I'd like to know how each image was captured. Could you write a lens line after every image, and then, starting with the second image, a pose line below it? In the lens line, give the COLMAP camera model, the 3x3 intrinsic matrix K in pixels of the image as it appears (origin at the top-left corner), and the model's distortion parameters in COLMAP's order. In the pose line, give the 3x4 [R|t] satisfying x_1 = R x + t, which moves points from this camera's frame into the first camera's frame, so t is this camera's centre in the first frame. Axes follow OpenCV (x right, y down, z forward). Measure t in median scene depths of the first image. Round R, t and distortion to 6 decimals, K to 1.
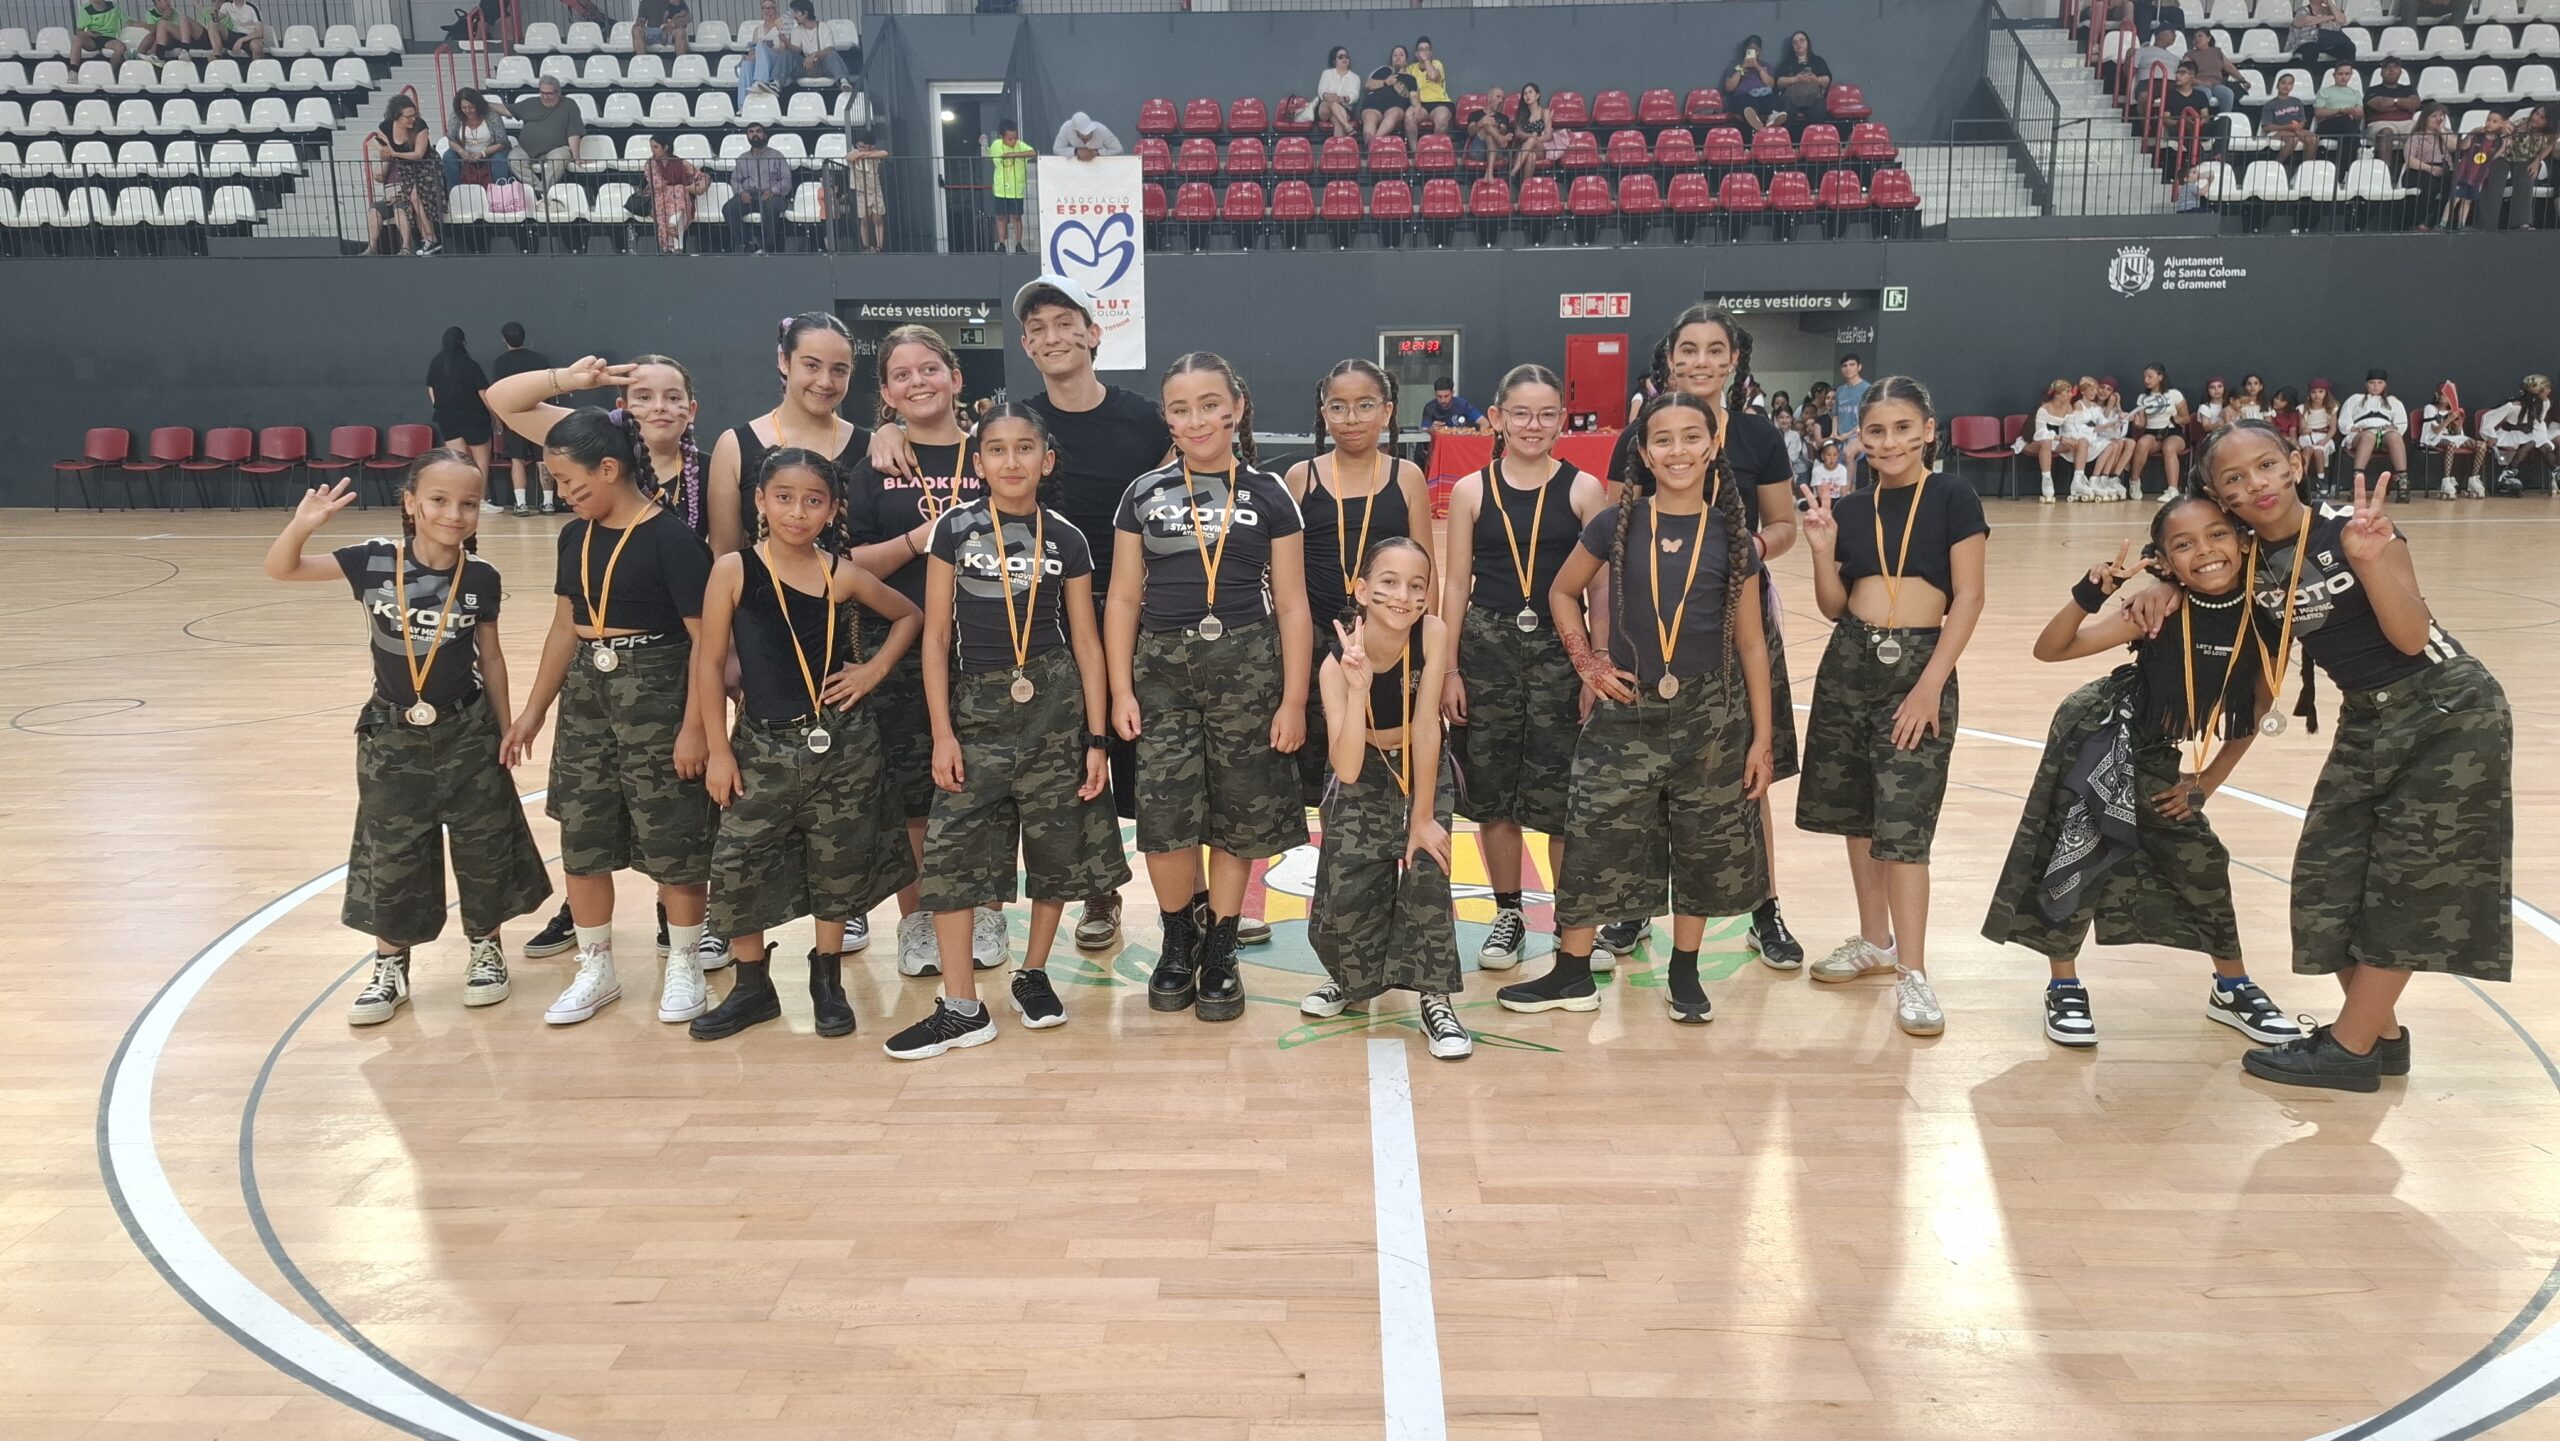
lens RADIAL K [[1766.4, 0, 1294.8], [0, 1766.4, 735.7], [0, 0, 1]] dist [0.088305, -0.100084]
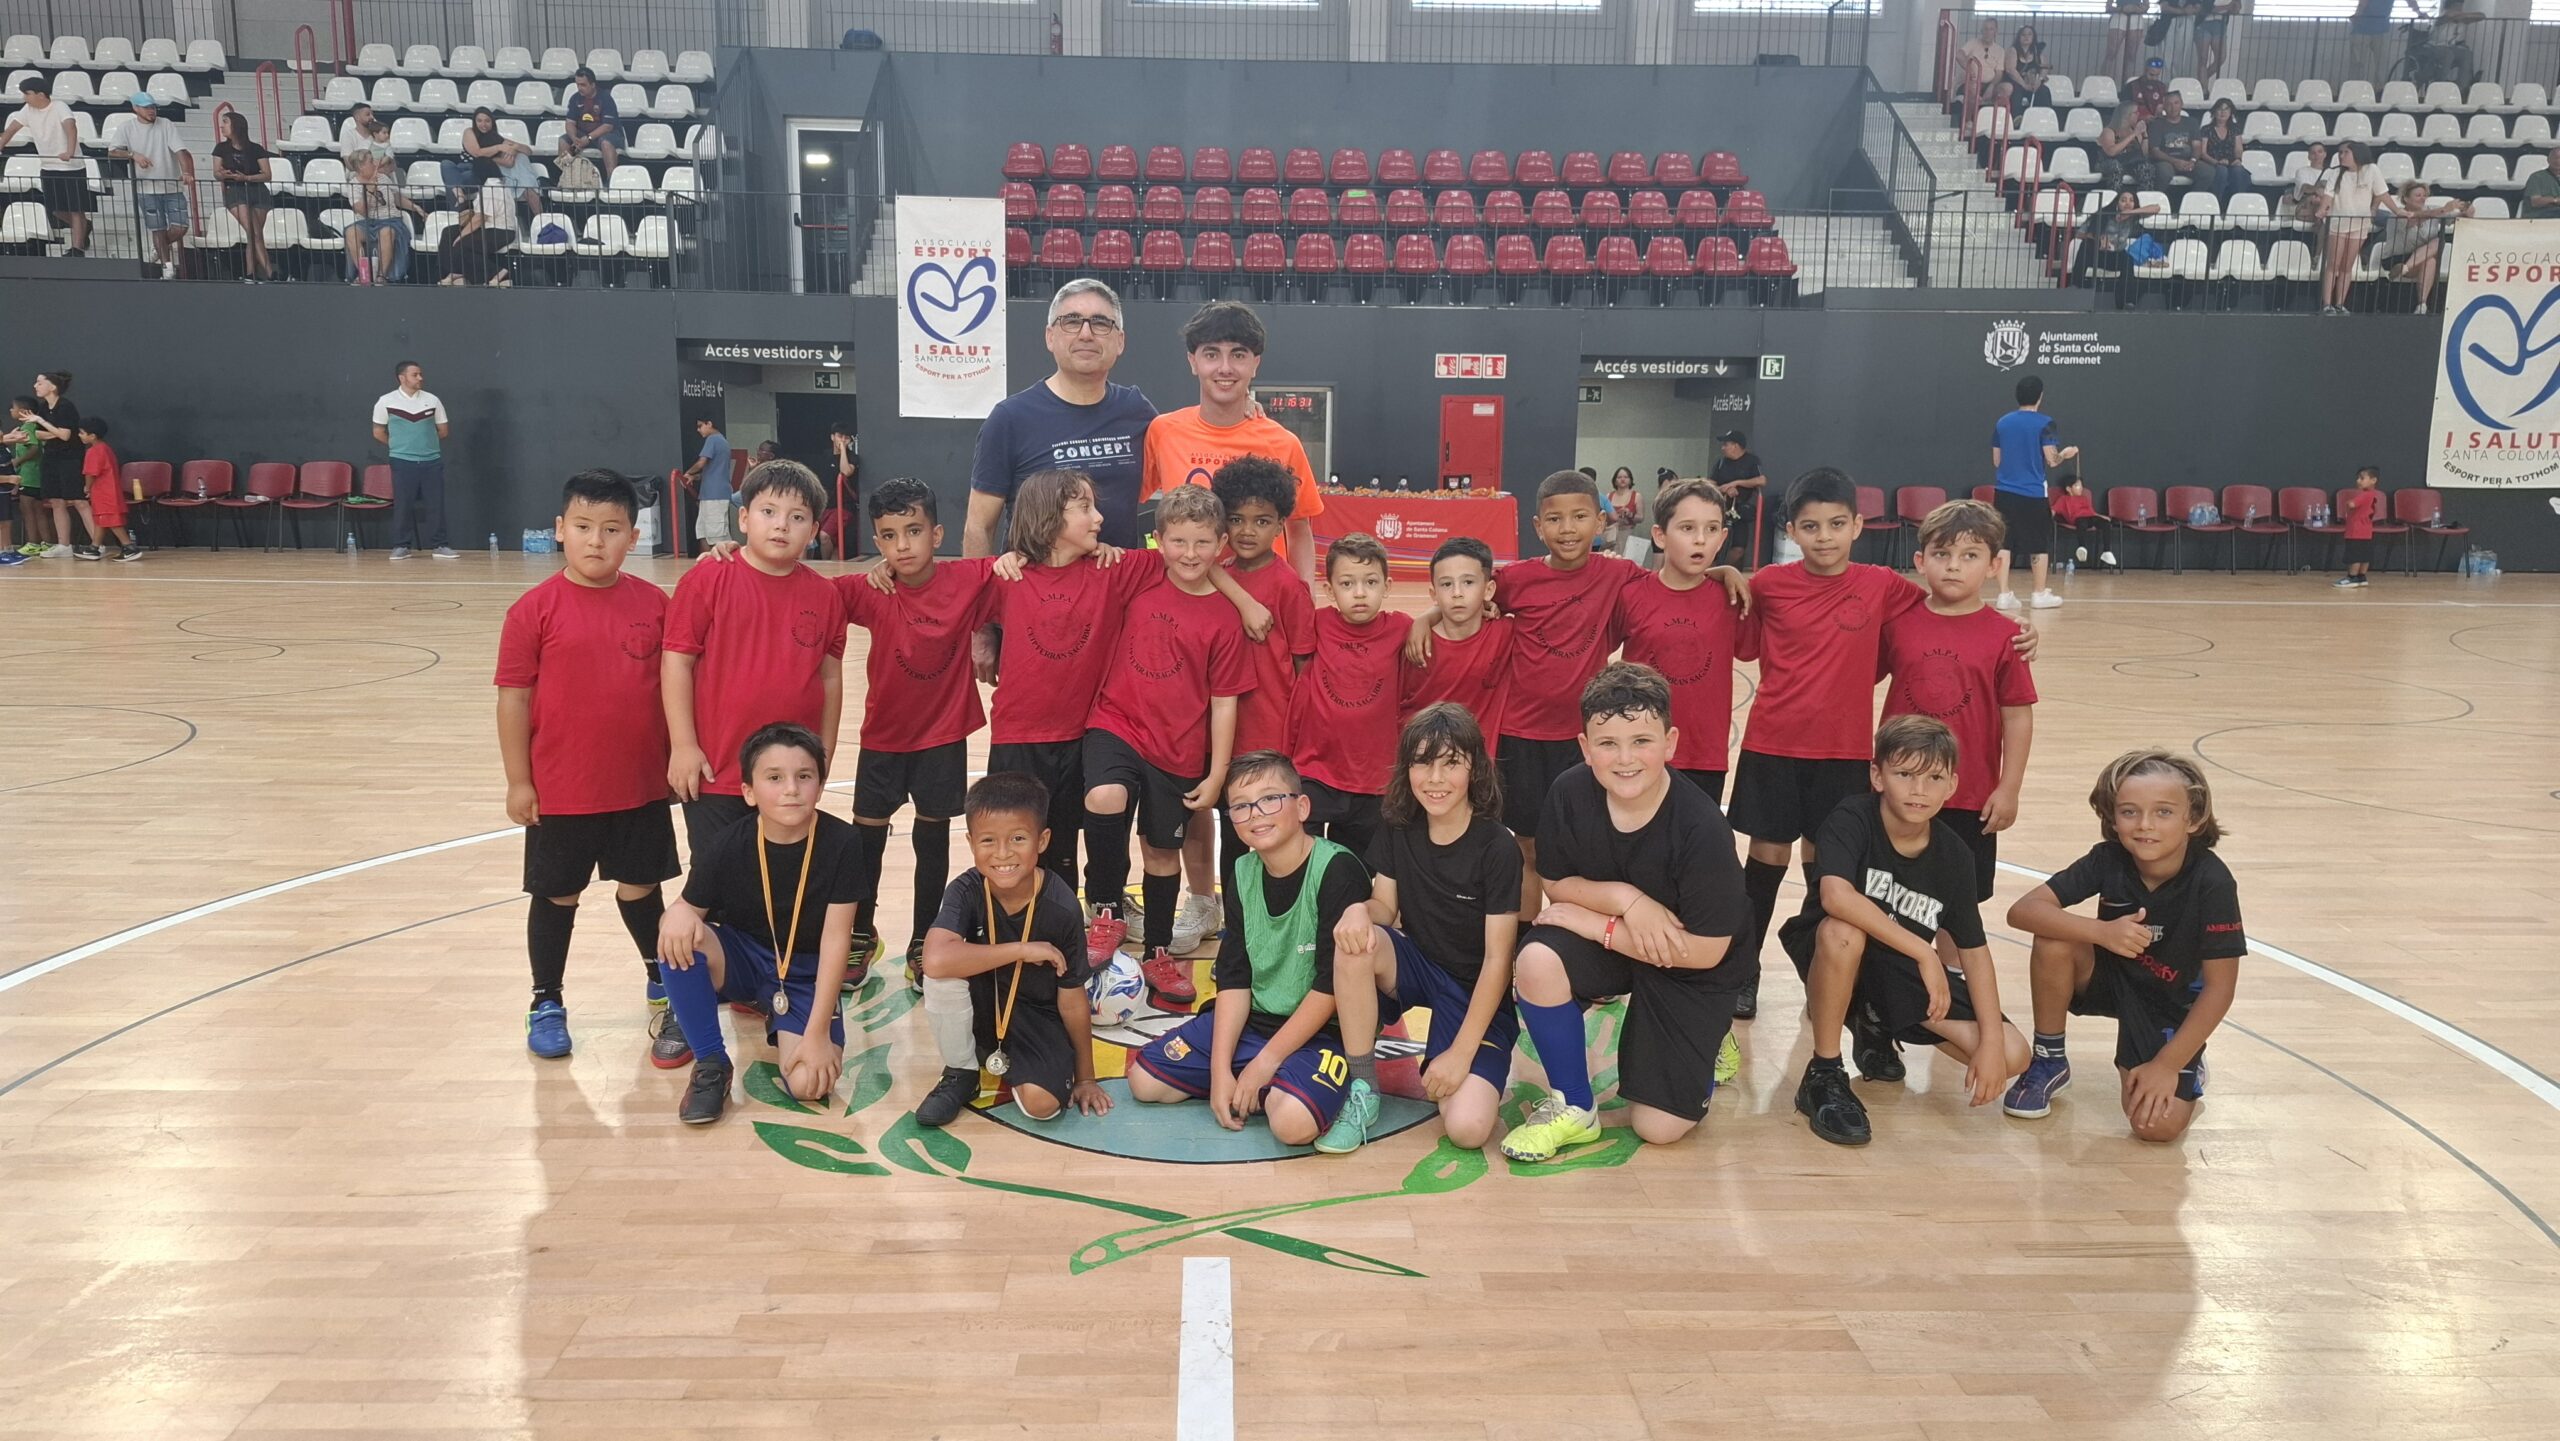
lens RADIAL K [[1767.8, 0, 1265.1], [0, 1767.8, 717.1], [0, 0, 1]] dist [0.104609, -0.124488]
pose [[0.998461, 0.014139, 0.053624, 0.006225], [-0.012048, 0.999162, -0.039118, -0.009242], [-0.054132, 0.038411, 0.997795, 0.038280]]
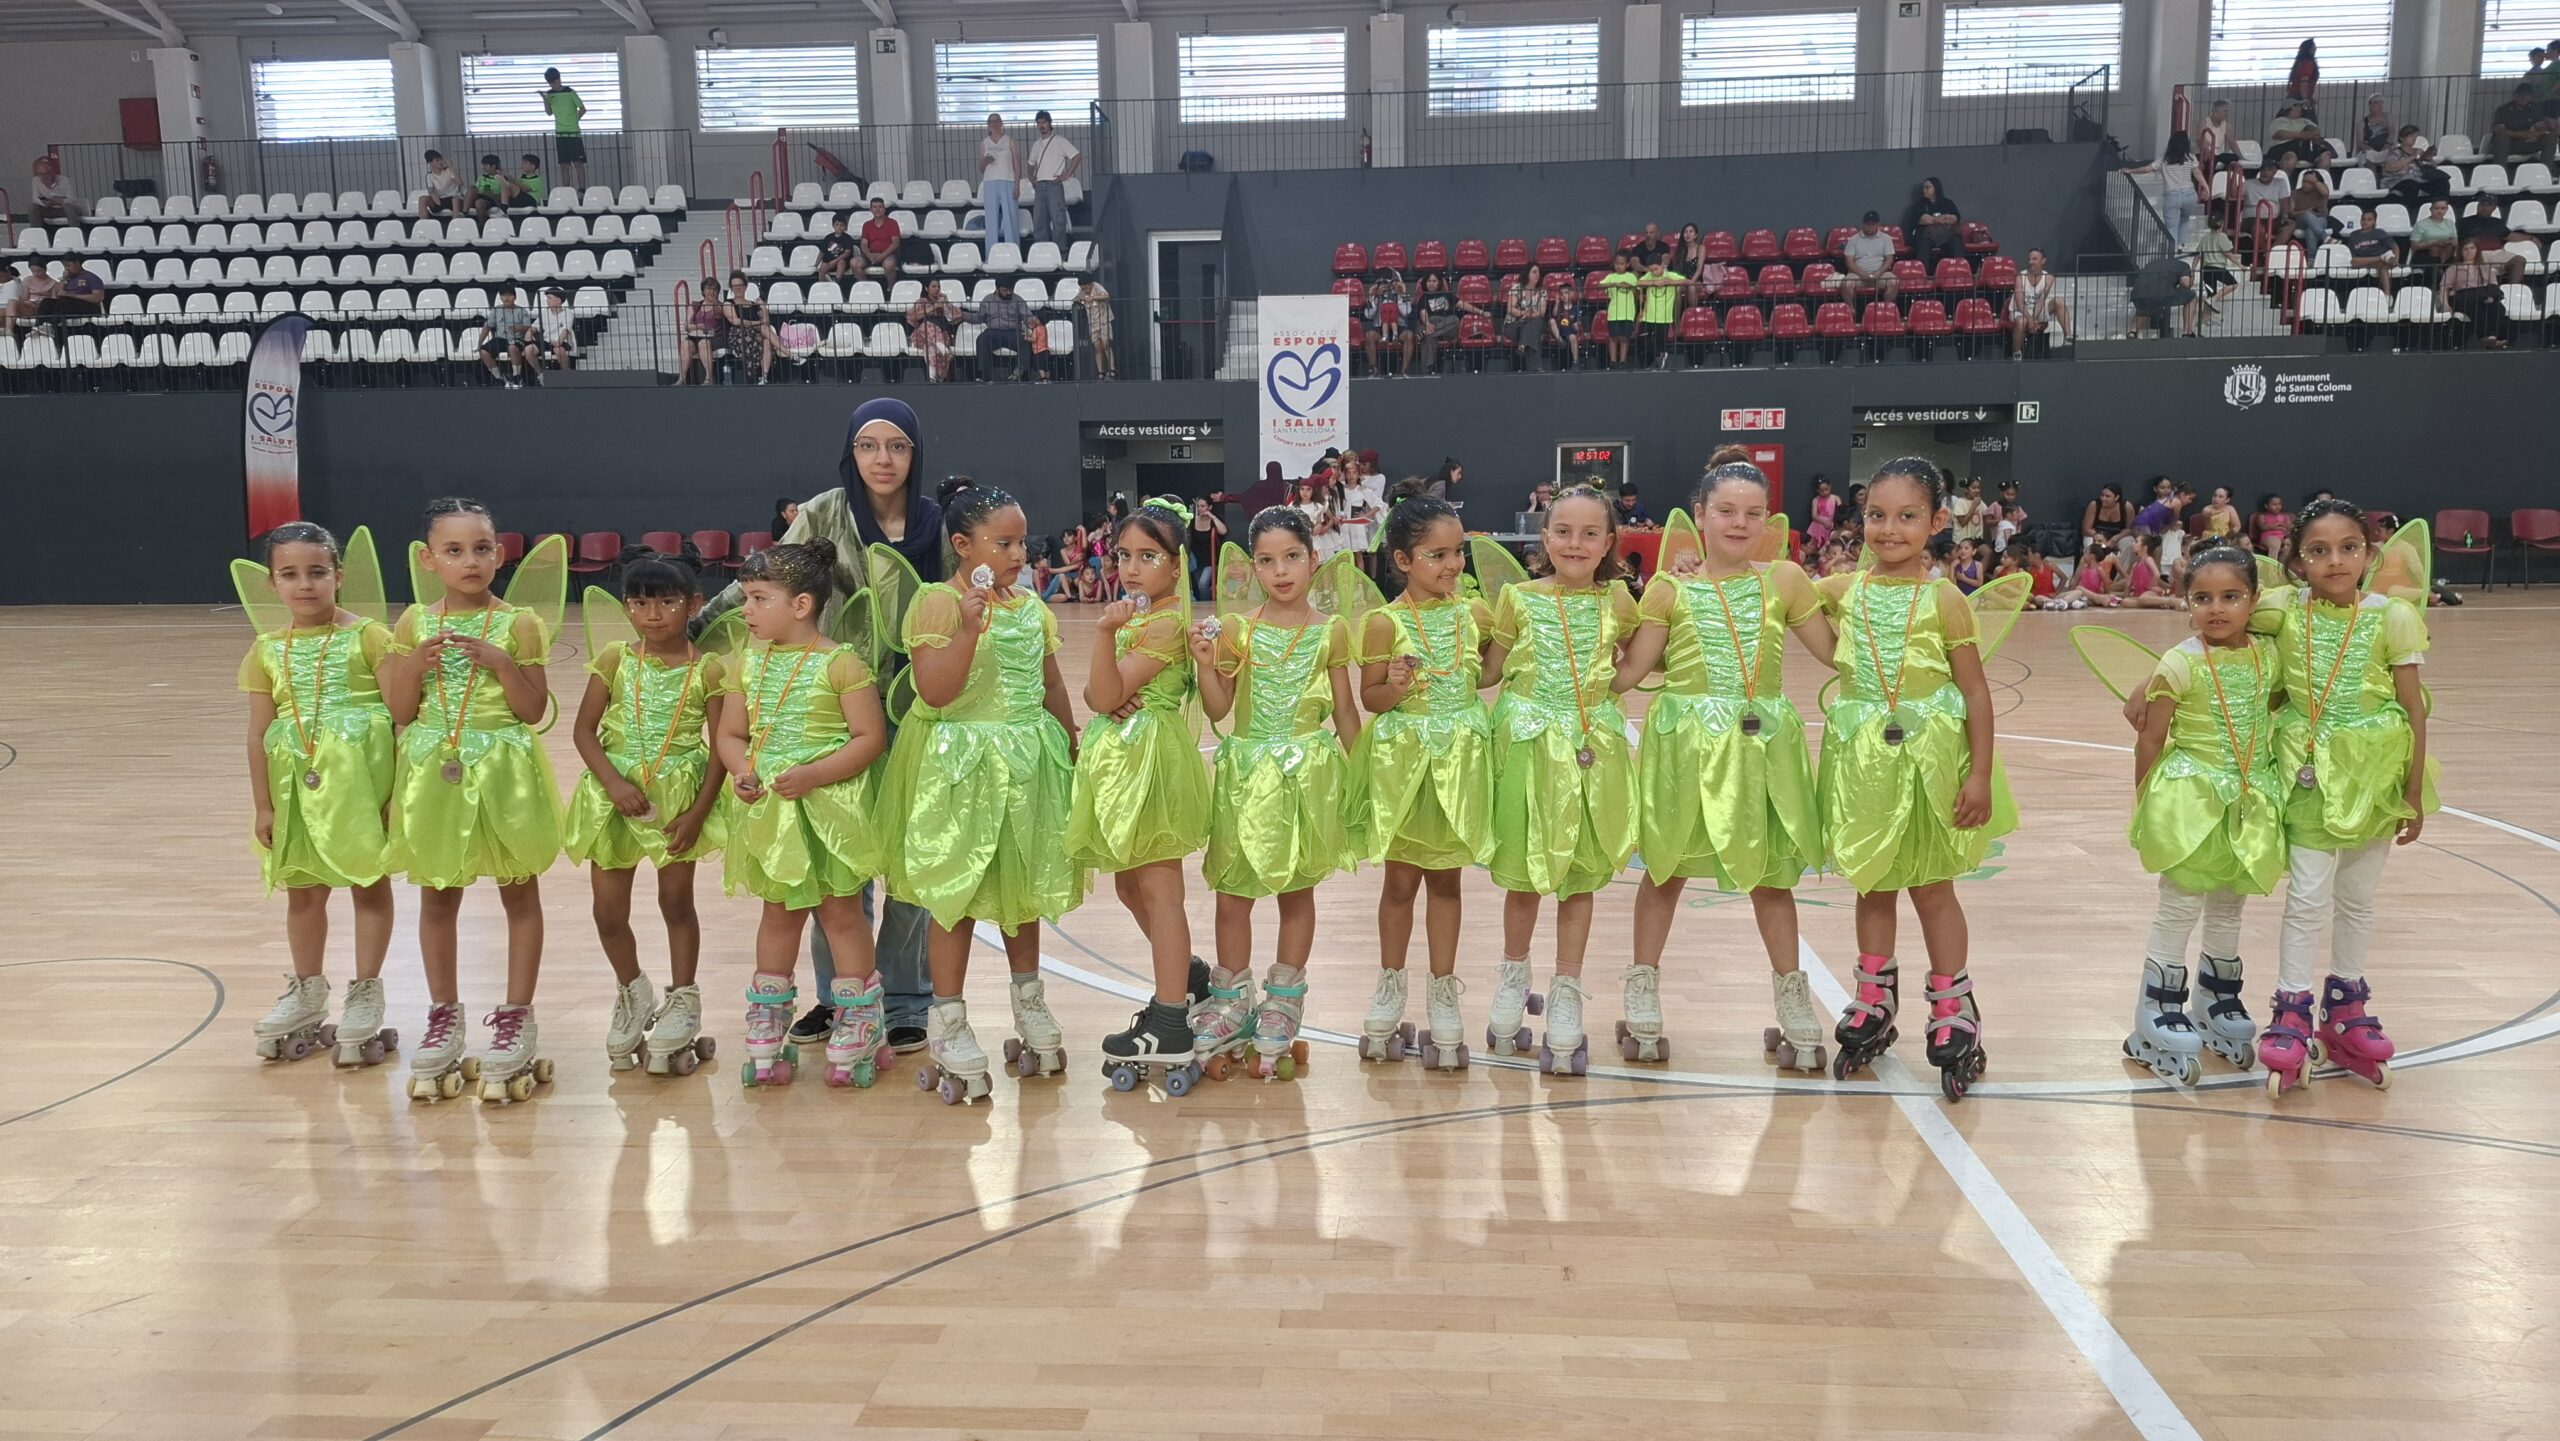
lens RADIAL K [[1762.8, 0, 1306.2], [0, 1762.8, 722.0], [0, 0, 1]] dist [0.123579, -0.171541]
pose [[0.998855, 0.002347, -0.047791, -0.055287], [-0.005639, 0.997610, -0.068868, 0.025486], [0.047515, 0.069059, 0.996480, -0.111603]]
